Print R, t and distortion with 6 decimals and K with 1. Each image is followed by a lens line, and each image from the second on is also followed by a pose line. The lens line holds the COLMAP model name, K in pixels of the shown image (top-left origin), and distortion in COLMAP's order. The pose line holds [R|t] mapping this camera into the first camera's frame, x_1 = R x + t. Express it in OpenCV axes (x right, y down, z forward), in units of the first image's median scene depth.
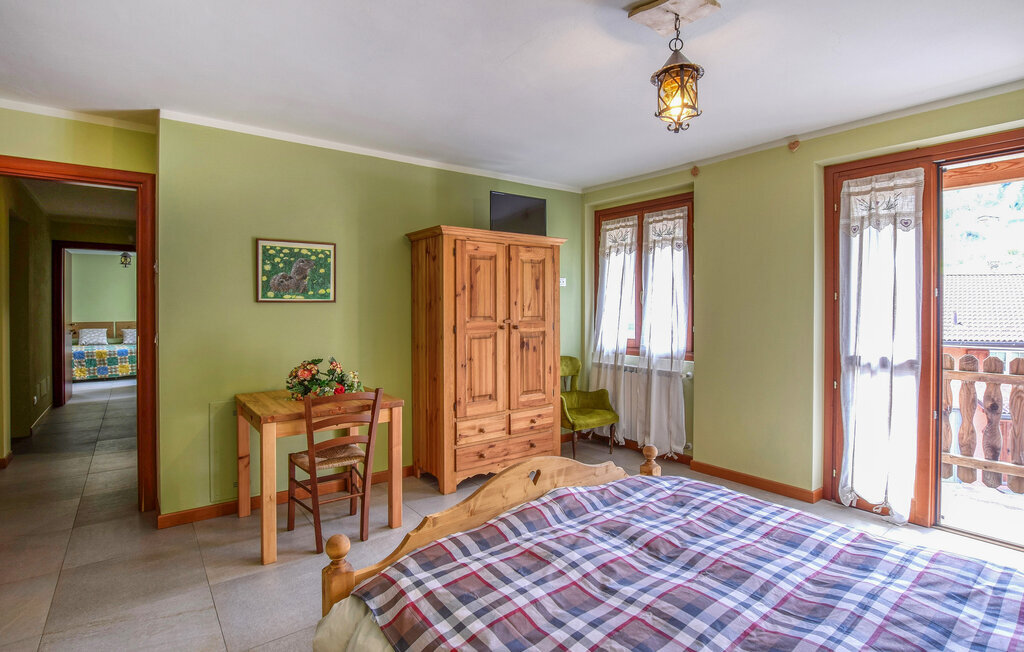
lens RADIAL K [[485.3, 0, 511.9], [0, 485.3, 299.2], [0, 0, 1]] dist [-0.023935, -0.000607]
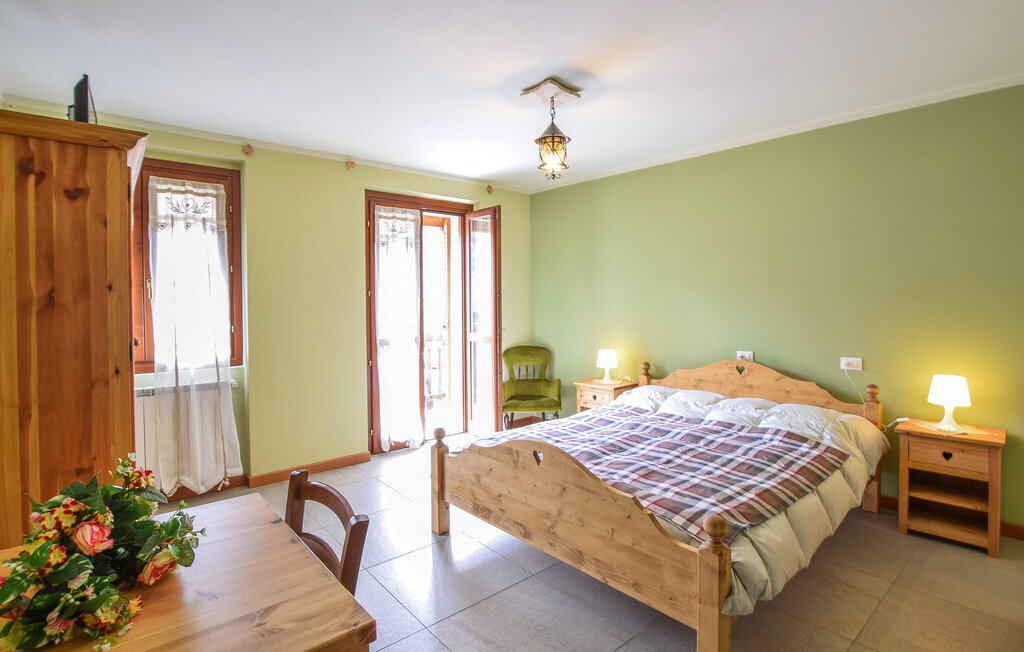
lens RADIAL K [[492.7, 0, 503.3], [0, 492.7, 306.2], [0, 0, 1]] dist [-0.022286, 0.000974]
pose [[-0.022326, -0.010627, 0.999694, -0.504355], [-0.003785, 0.999937, 0.010545, 0.008987], [-0.999744, -0.003549, -0.022365, 0.532064]]
